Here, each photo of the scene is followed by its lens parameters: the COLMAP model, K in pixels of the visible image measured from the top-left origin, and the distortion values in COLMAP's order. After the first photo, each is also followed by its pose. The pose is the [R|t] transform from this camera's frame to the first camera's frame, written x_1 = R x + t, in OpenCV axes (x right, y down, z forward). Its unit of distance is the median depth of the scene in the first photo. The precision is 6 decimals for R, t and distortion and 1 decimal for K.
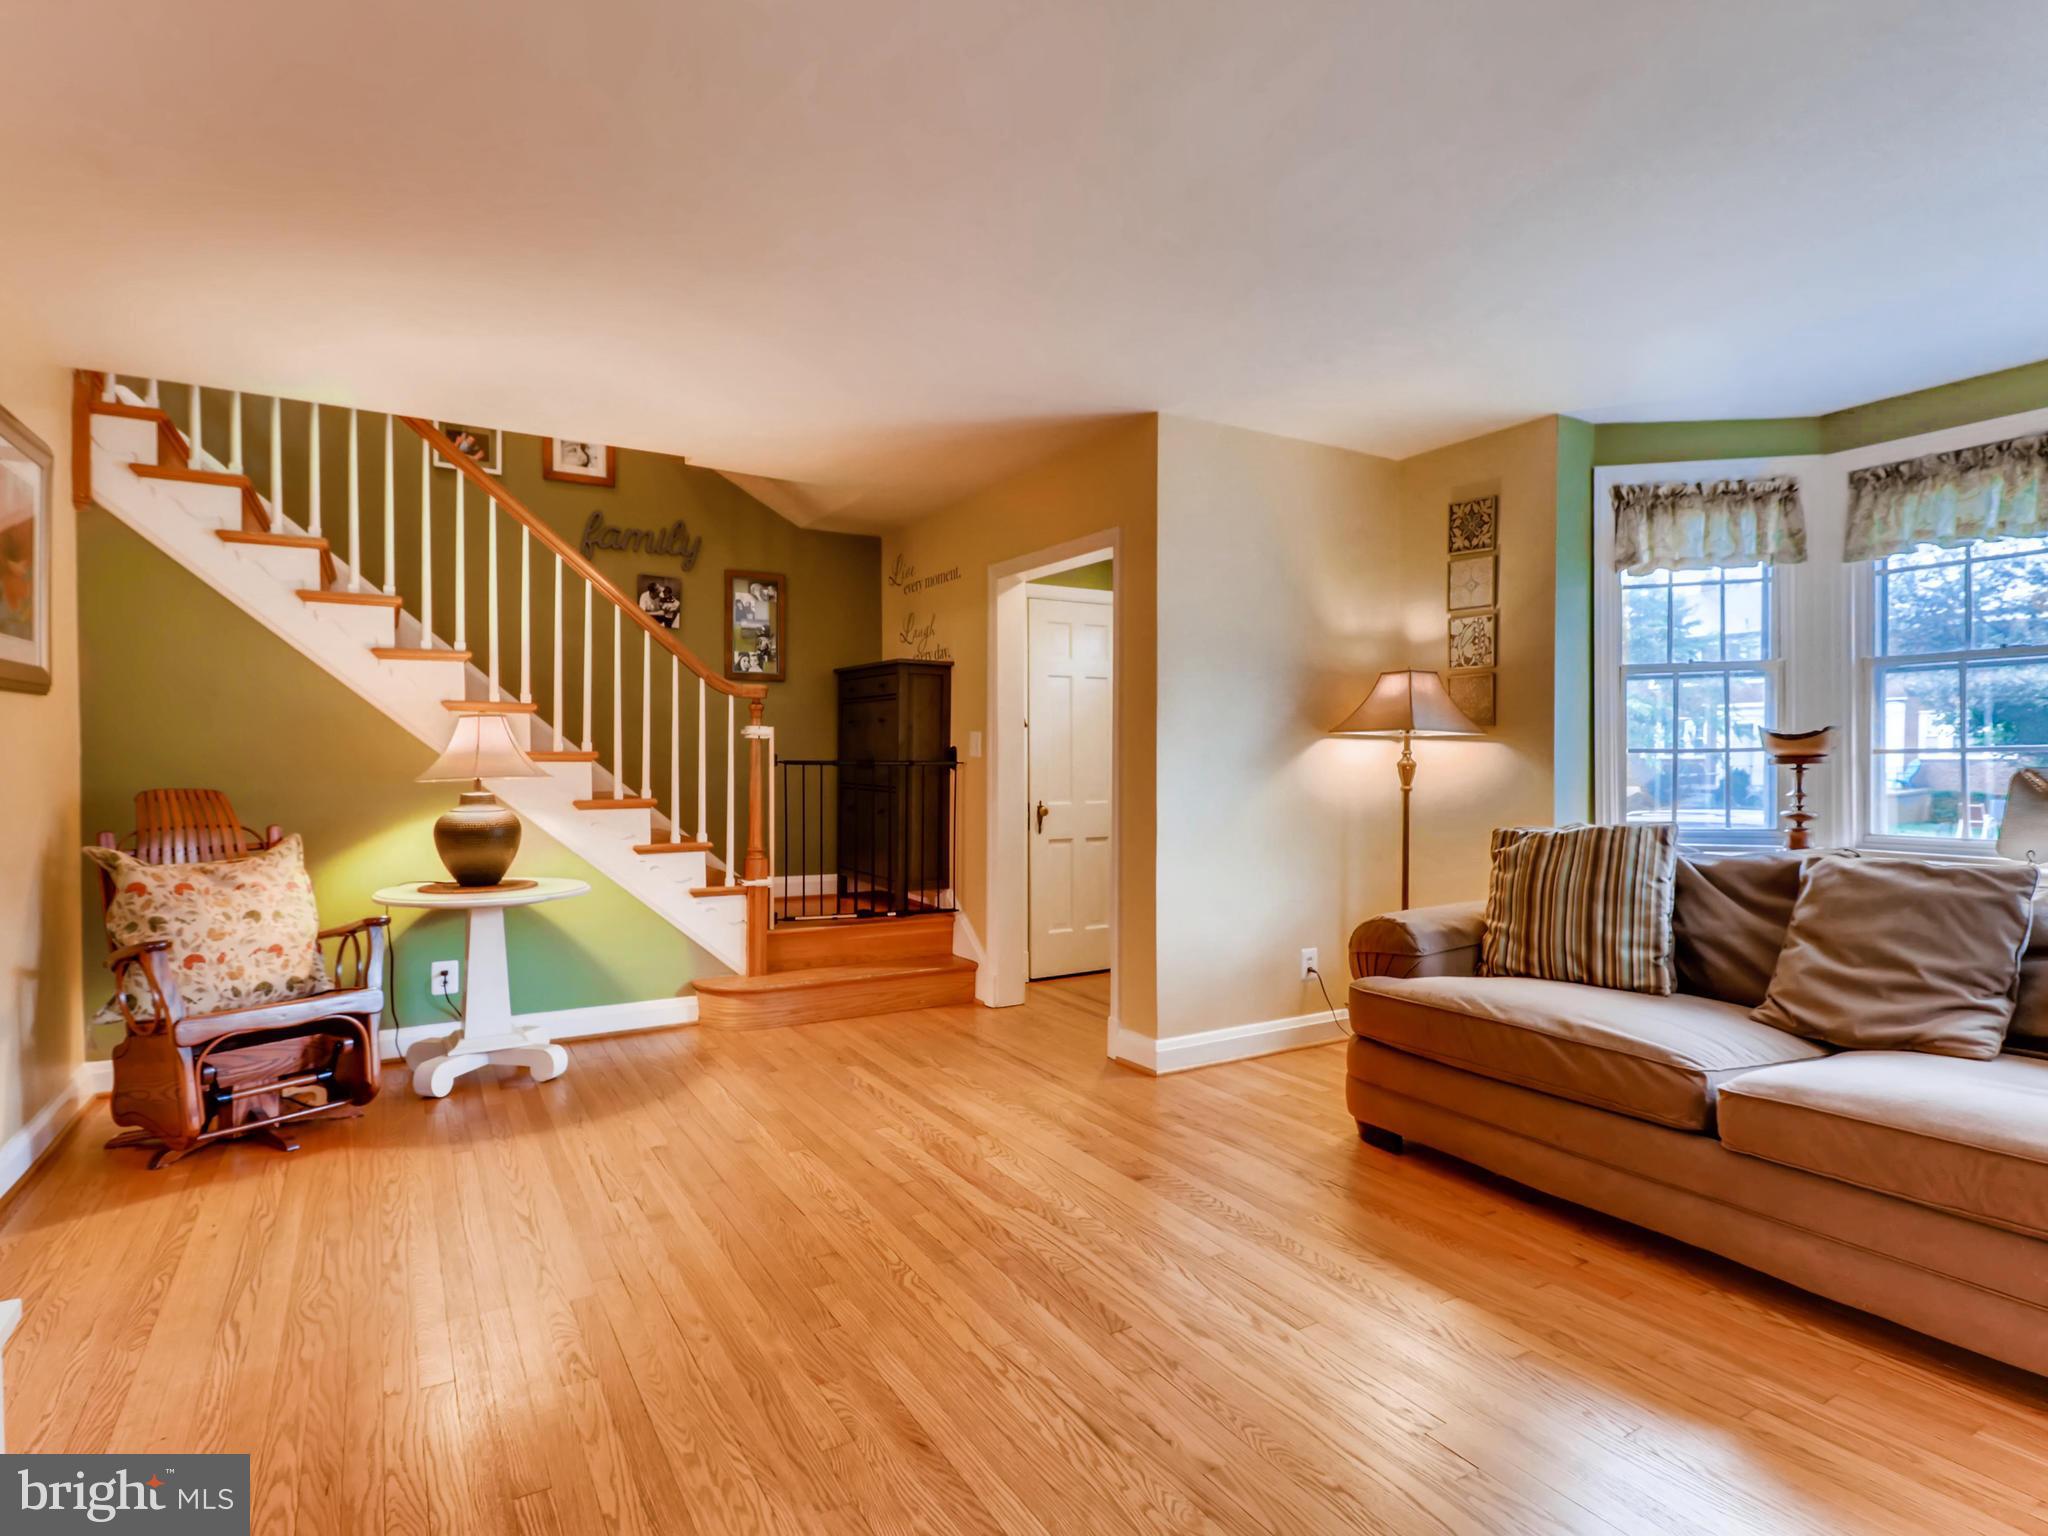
lens RADIAL K [[1081.9, 0, 1026.7], [0, 1081.9, 766.7], [0, 0, 1]] dist [0.023396, -0.016246]
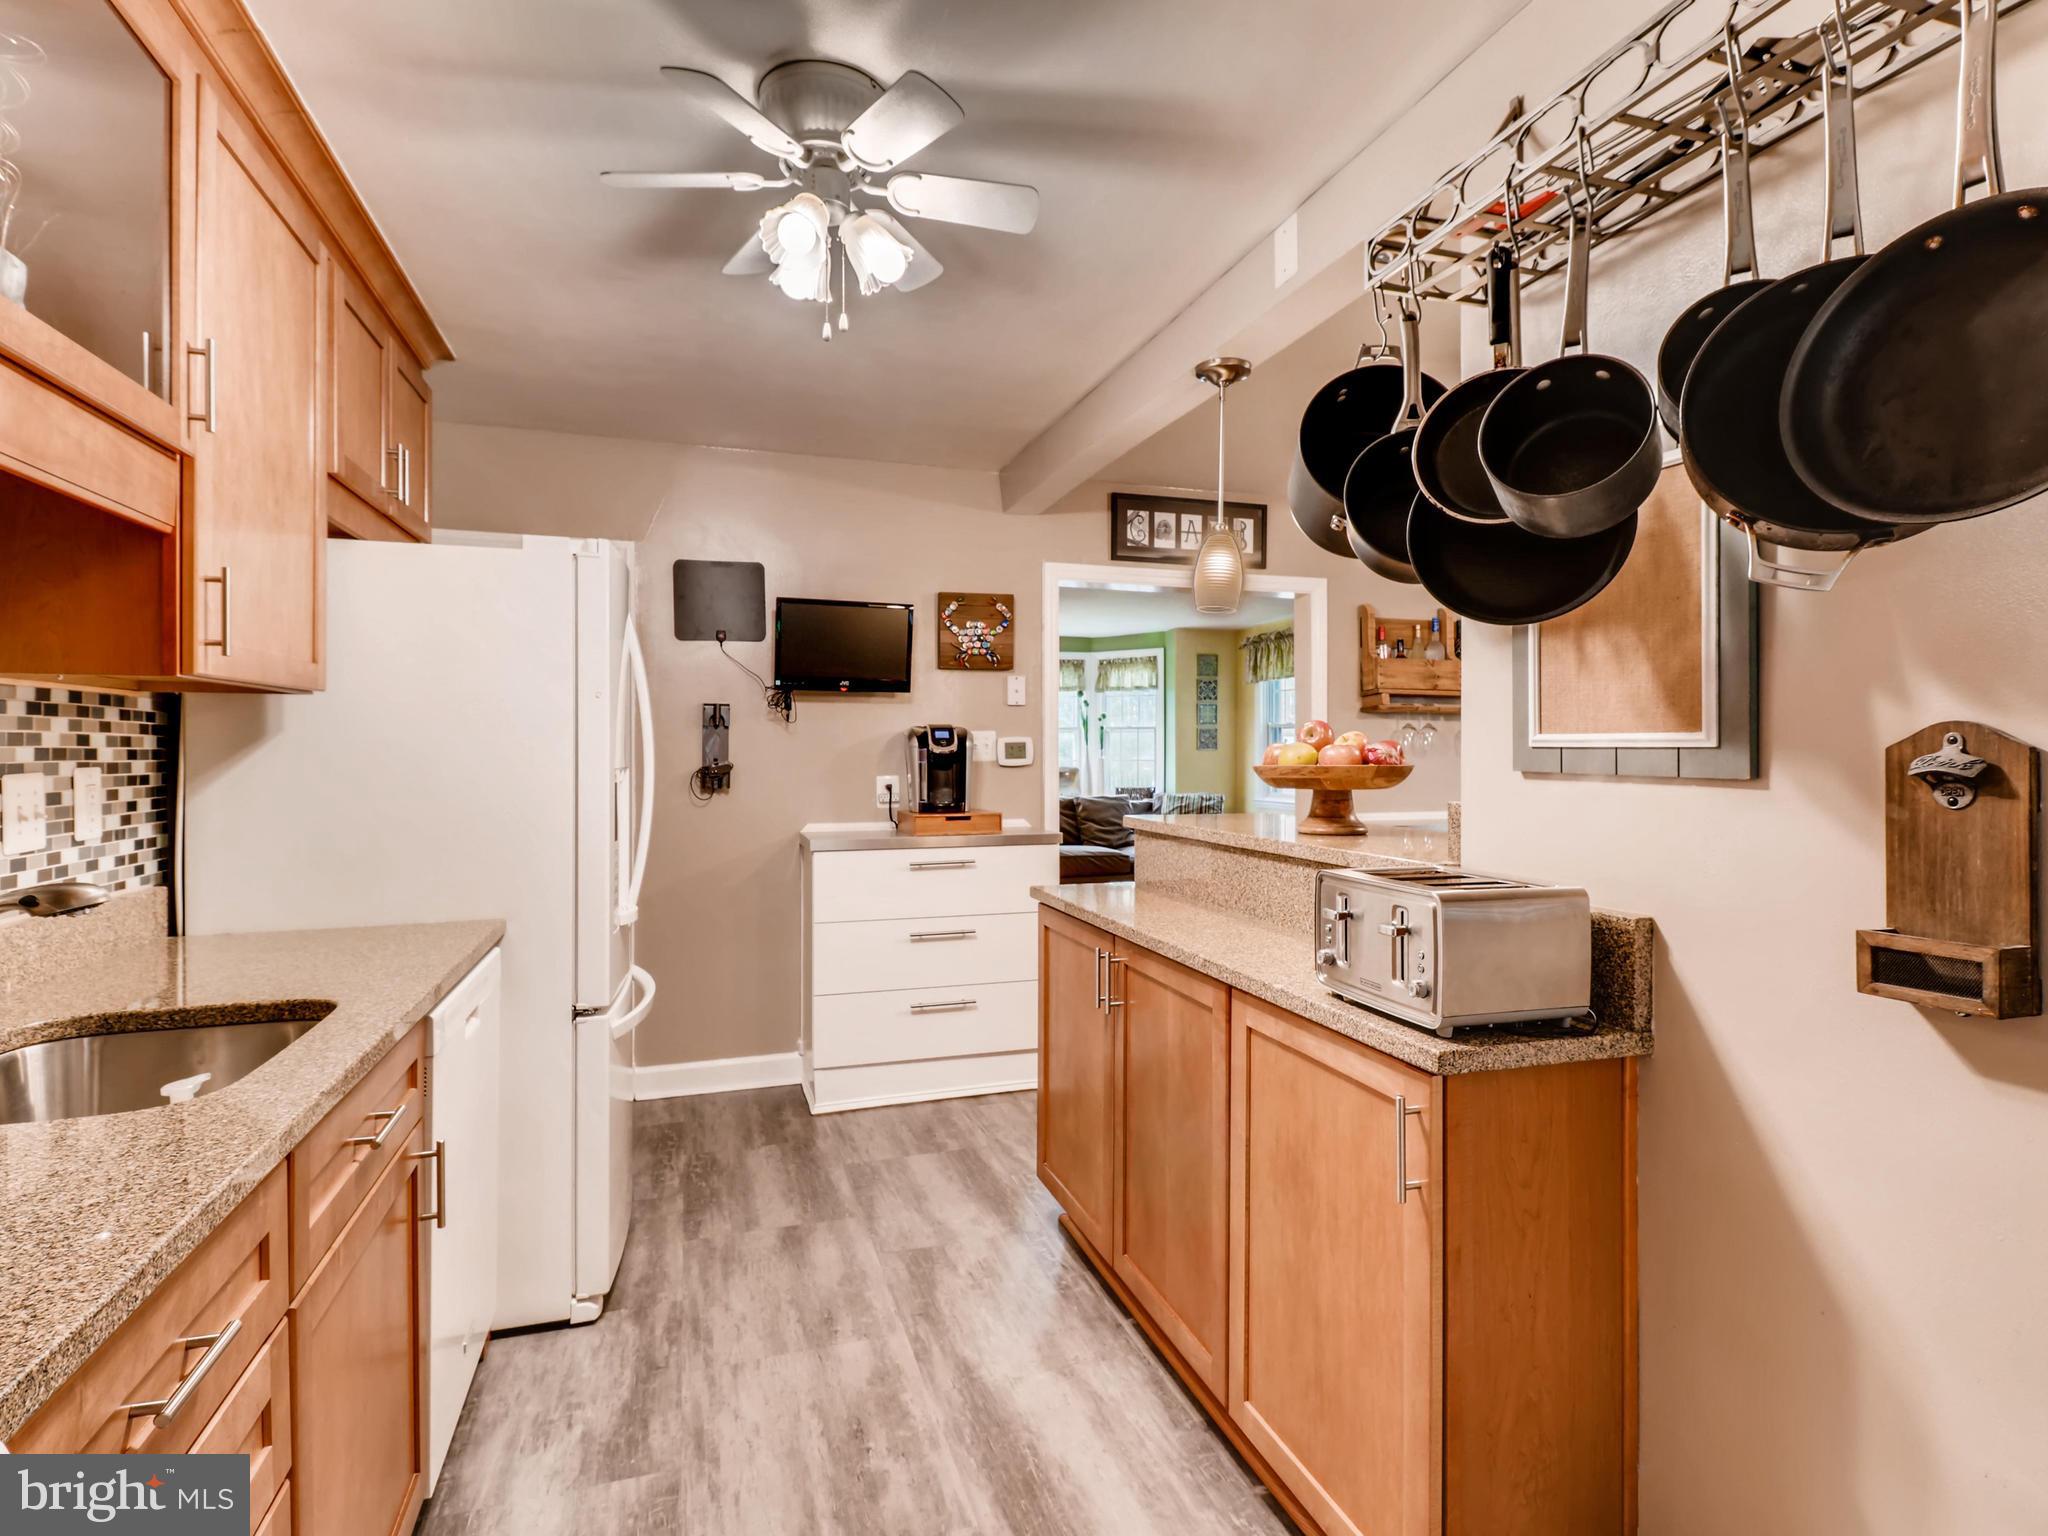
lens RADIAL K [[1048.6, 0, 1032.9], [0, 1048.6, 762.3], [0, 0, 1]] dist [0.020475, -0.014458]
pose [[0.213733, -0.008050, 0.976859, -1.661908], [0.009852, 0.999933, 0.006085, -0.027252], [-0.976842, 0.008324, 0.213798, 0.345374]]
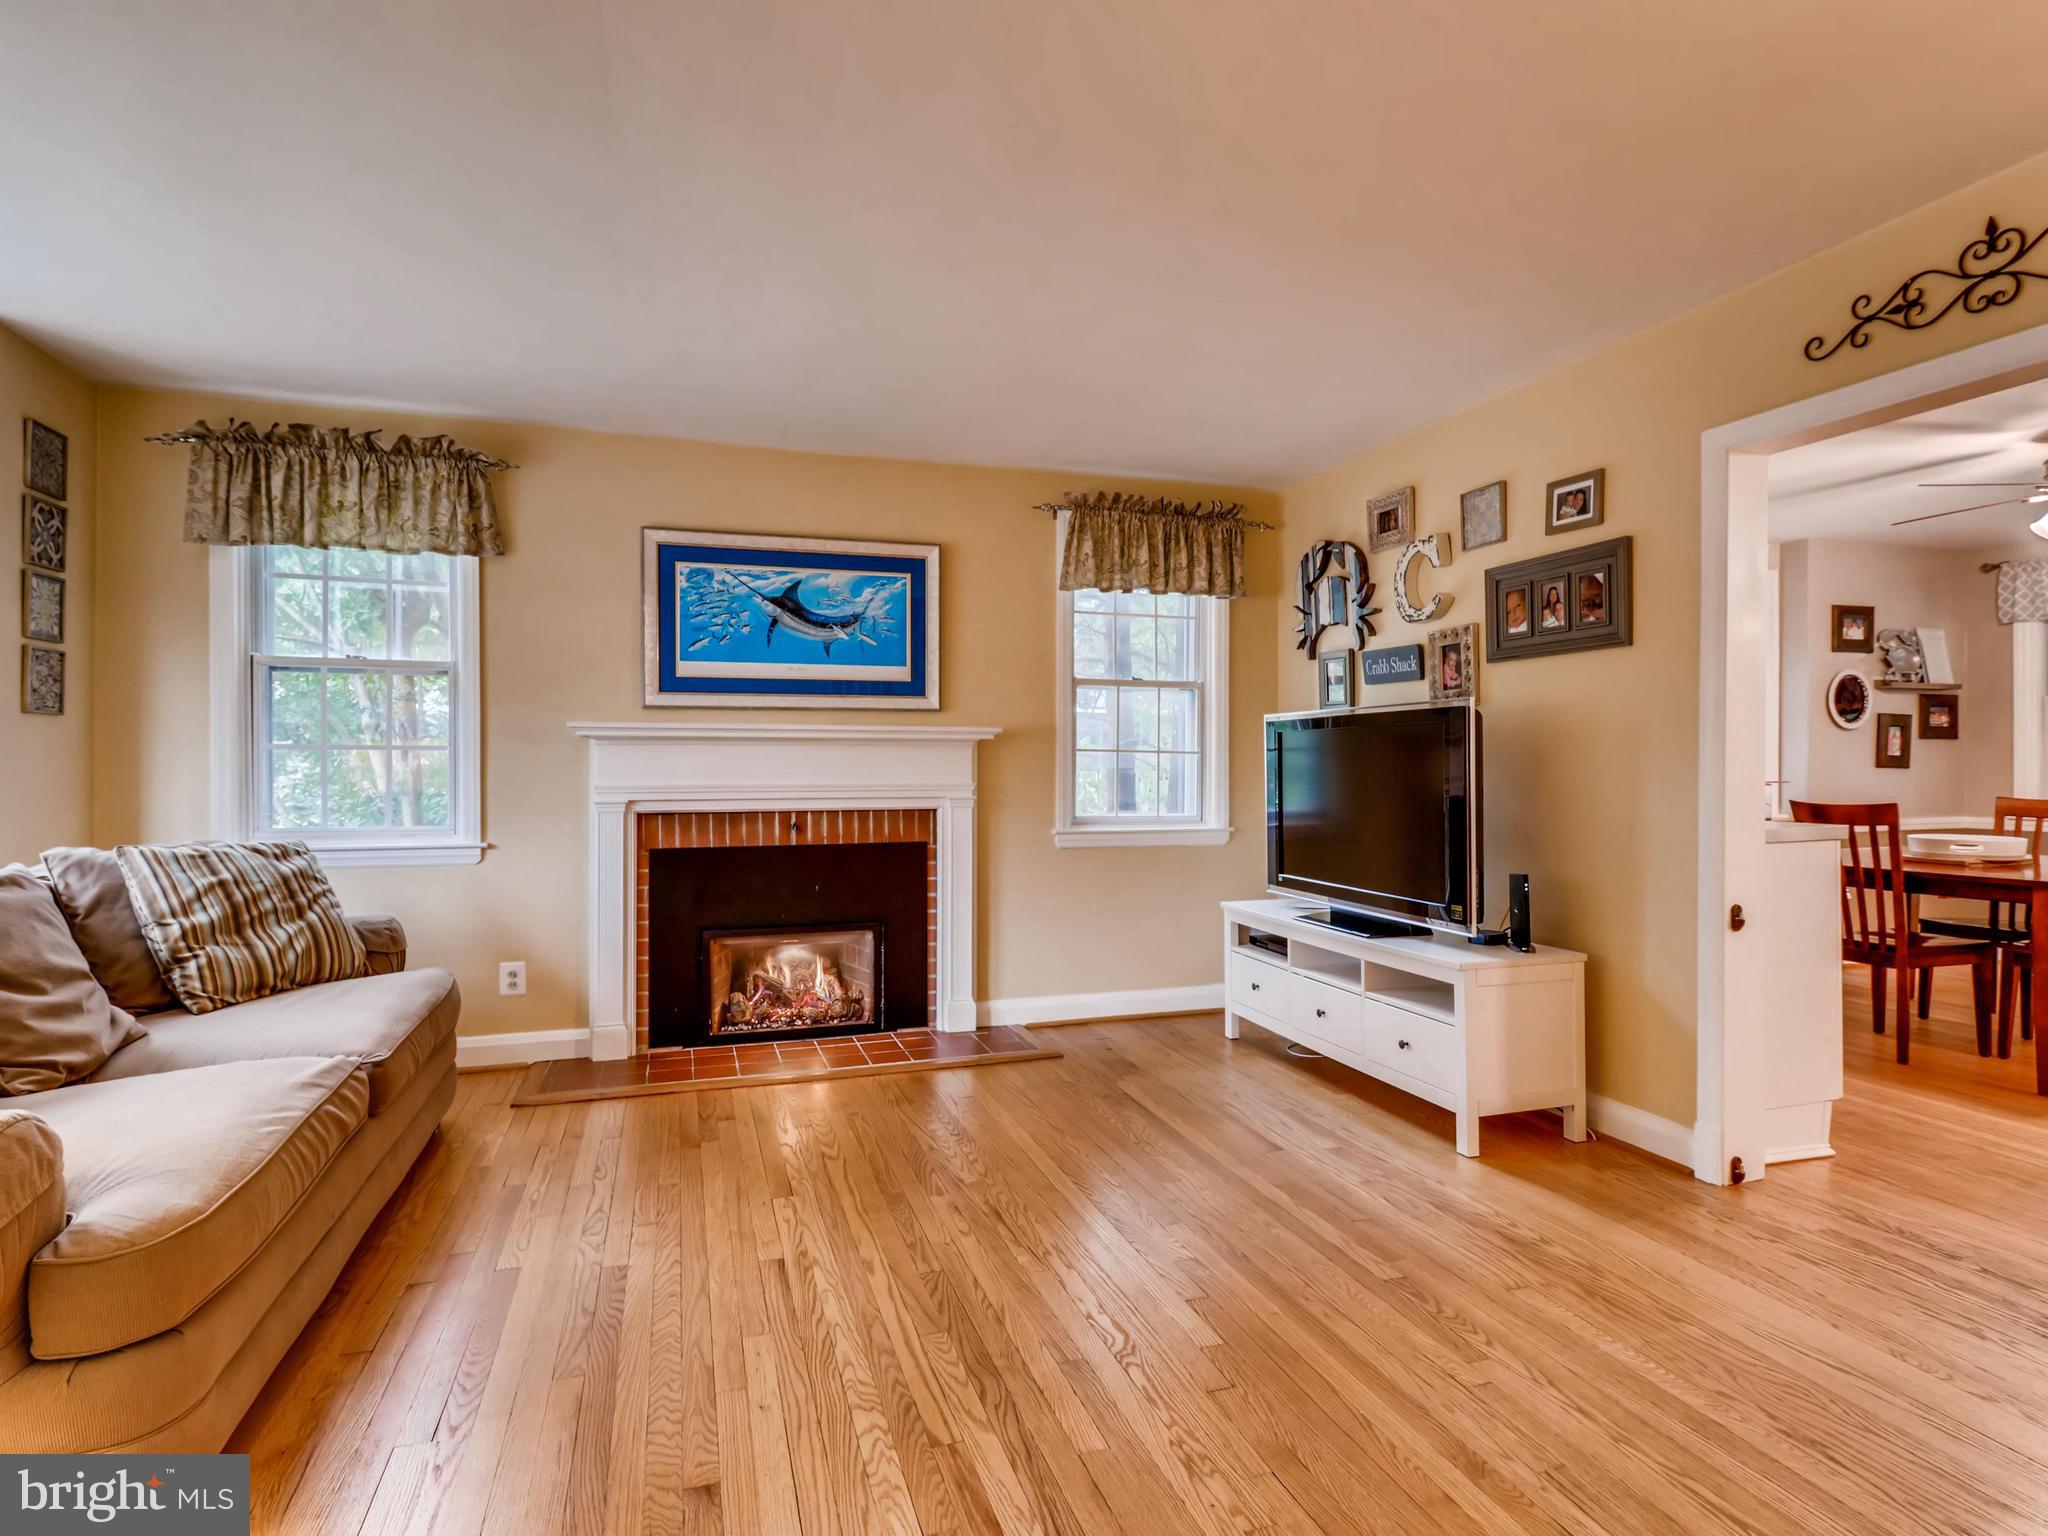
lens RADIAL K [[1081.9, 0, 1026.7], [0, 1081.9, 766.7], [0, 0, 1]] dist [0.023396, -0.016246]
pose [[-0.974208, -0.001621, 0.225646, -0.139423], [0.000461, 0.999958, 0.009173, -0.004547], [-0.225651, 0.009041, -0.974166, 1.116454]]
